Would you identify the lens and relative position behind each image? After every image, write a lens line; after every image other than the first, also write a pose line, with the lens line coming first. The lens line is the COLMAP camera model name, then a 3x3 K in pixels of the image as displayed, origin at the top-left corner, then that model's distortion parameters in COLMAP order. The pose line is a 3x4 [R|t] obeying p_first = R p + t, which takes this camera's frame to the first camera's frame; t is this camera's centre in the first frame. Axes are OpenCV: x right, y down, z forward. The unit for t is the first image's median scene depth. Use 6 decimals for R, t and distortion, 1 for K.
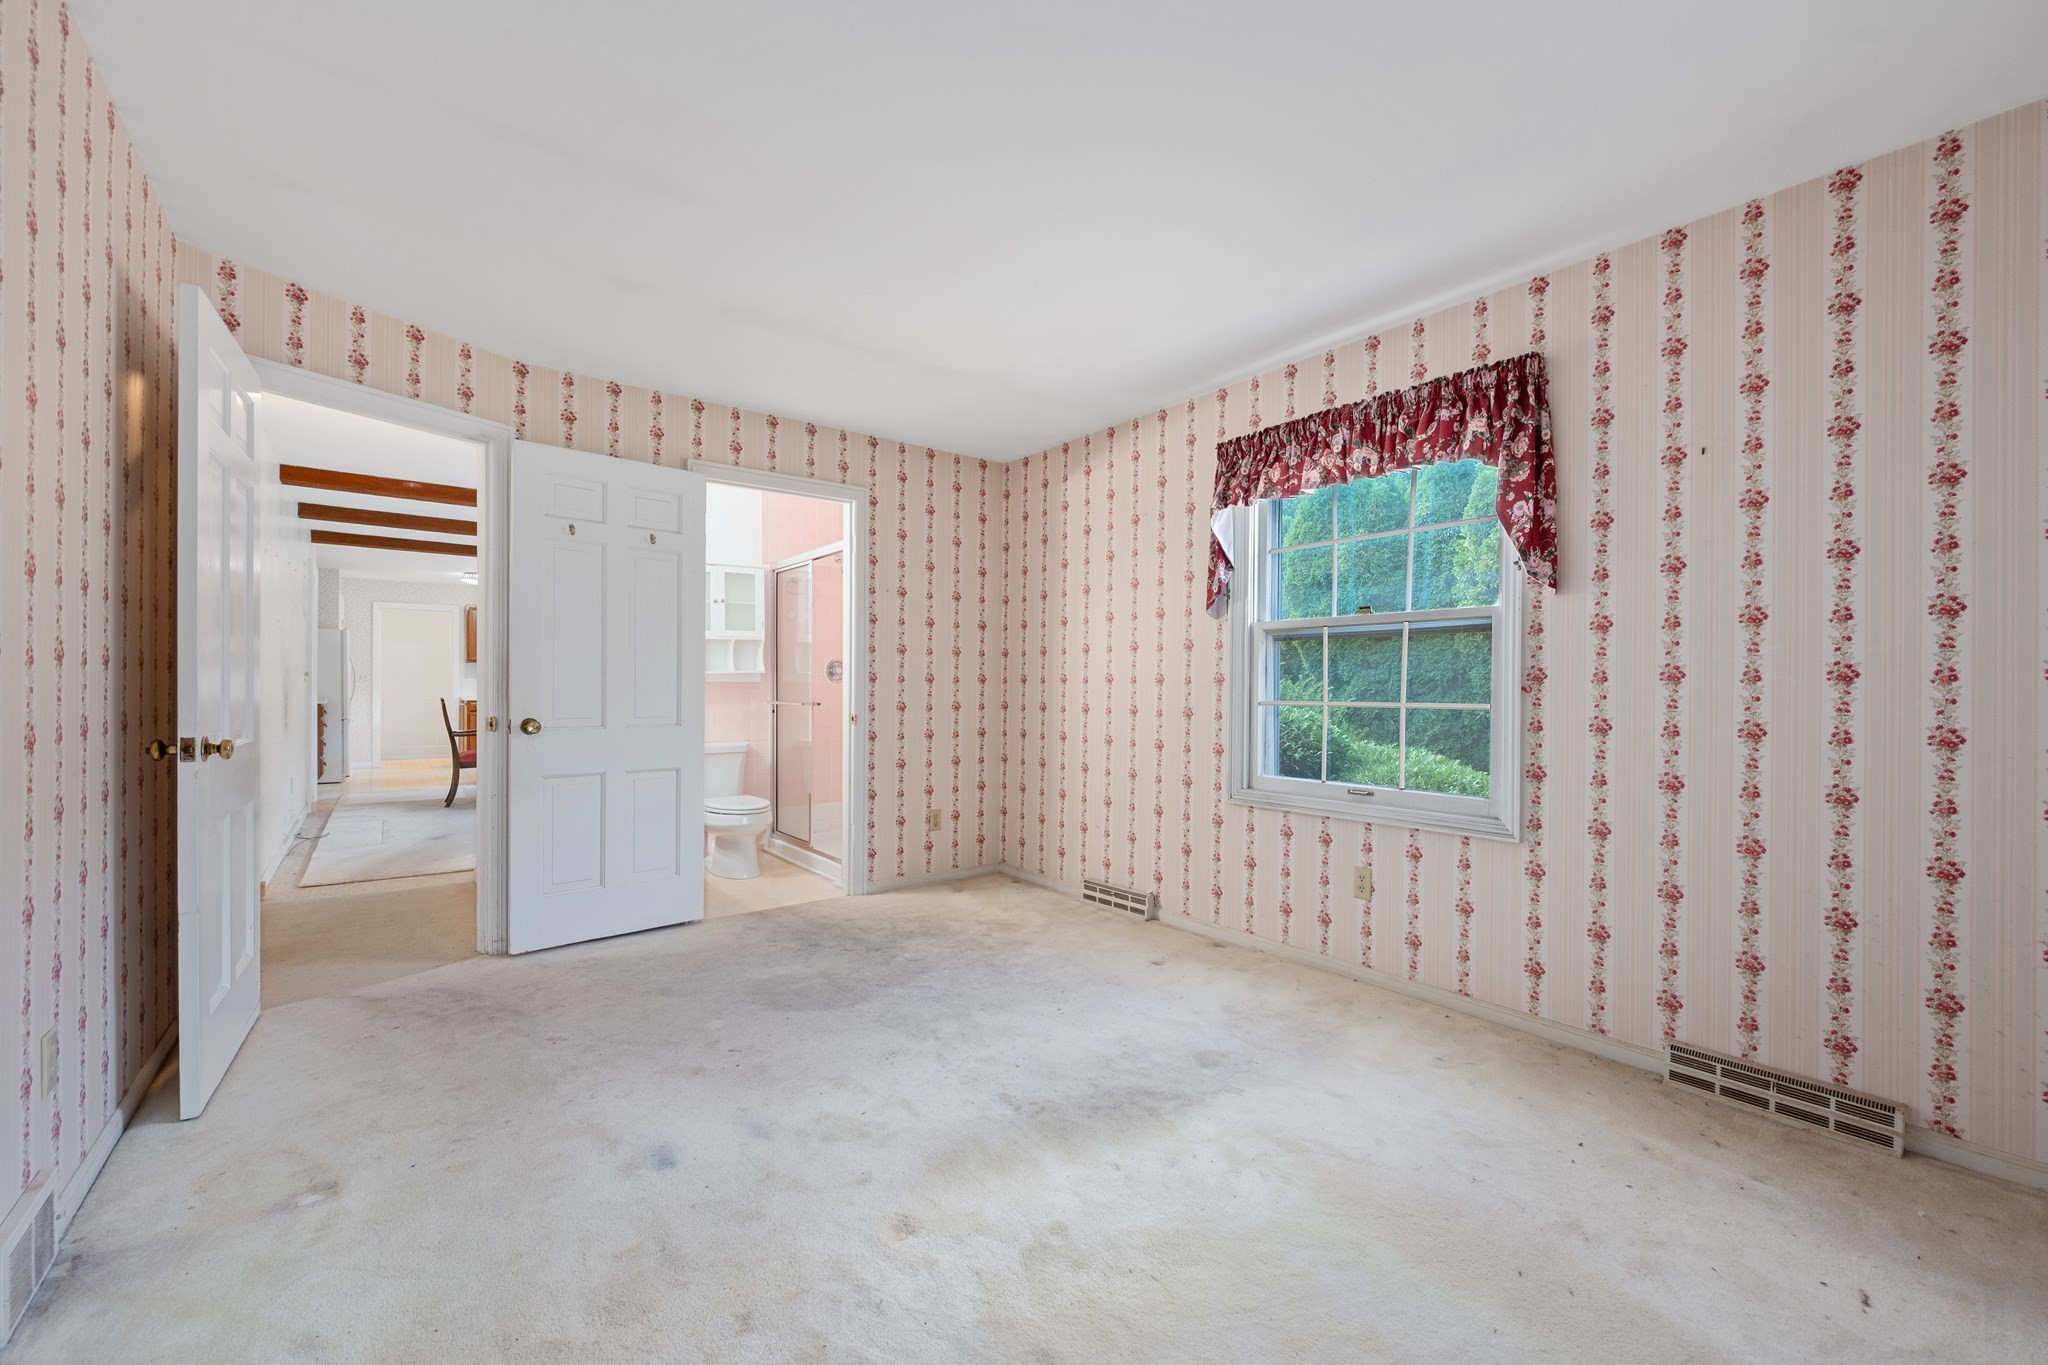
lens RADIAL K [[857.2, 0, 1032.8], [0, 857.2, 682.2], [0, 0, 1]] dist [-0.011918, -0.000073]
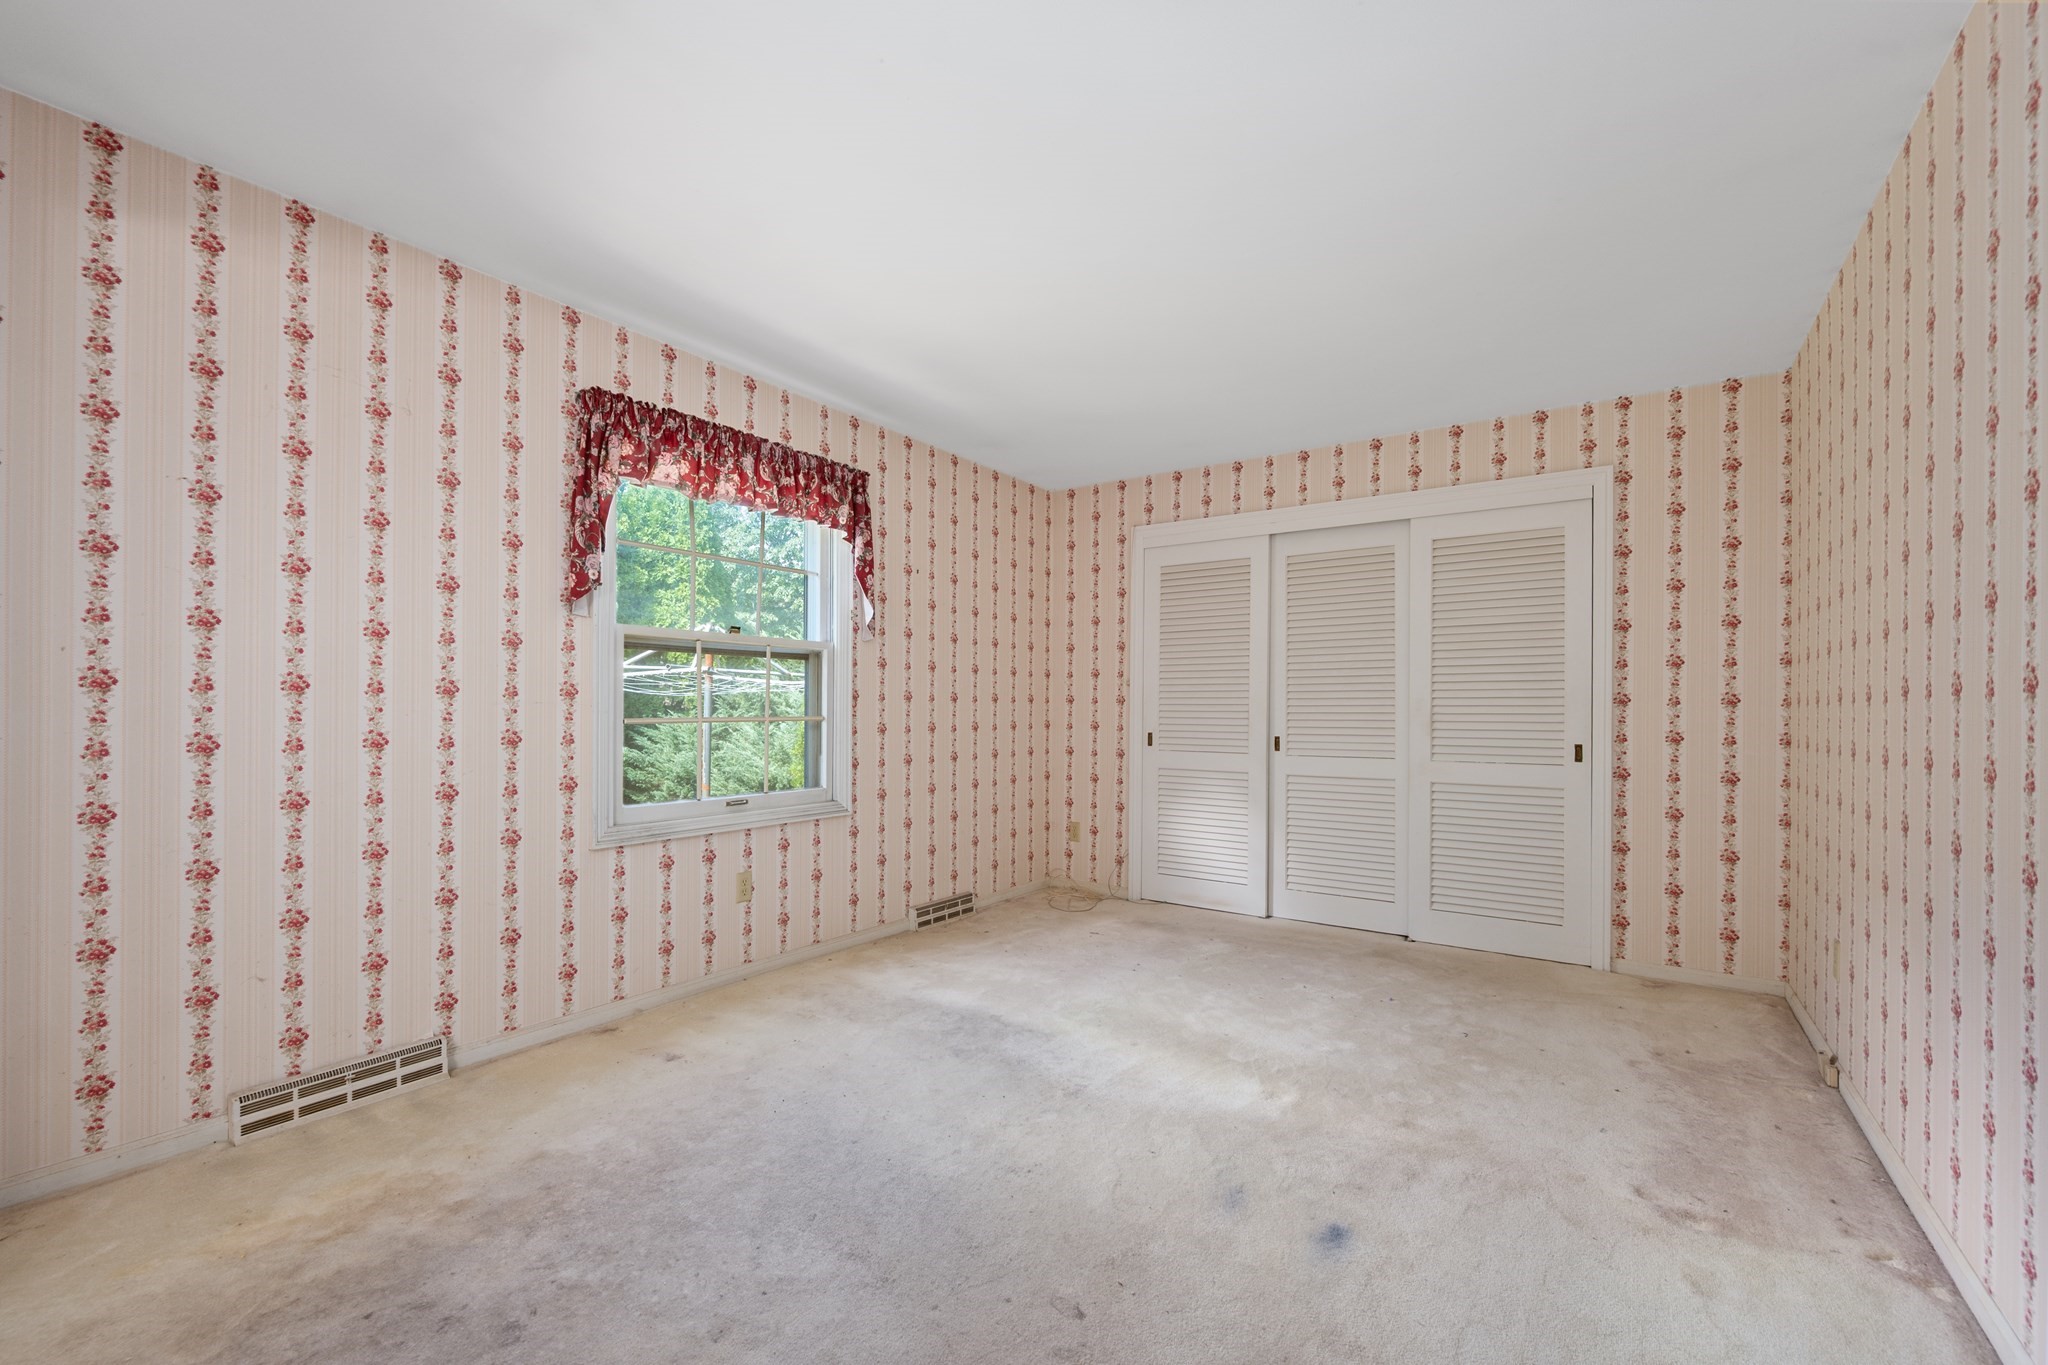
lens RADIAL K [[840.9, 0, 1063.5], [0, 840.9, 692.8], [0, 0, 1]] dist [0.000493, 0.000129]
pose [[-0.336263, 0.007807, 0.941736, -0.667505], [-0.014851, 0.999797, -0.013591, 0.001550], [-0.941651, -0.018556, -0.336078, 0.889029]]
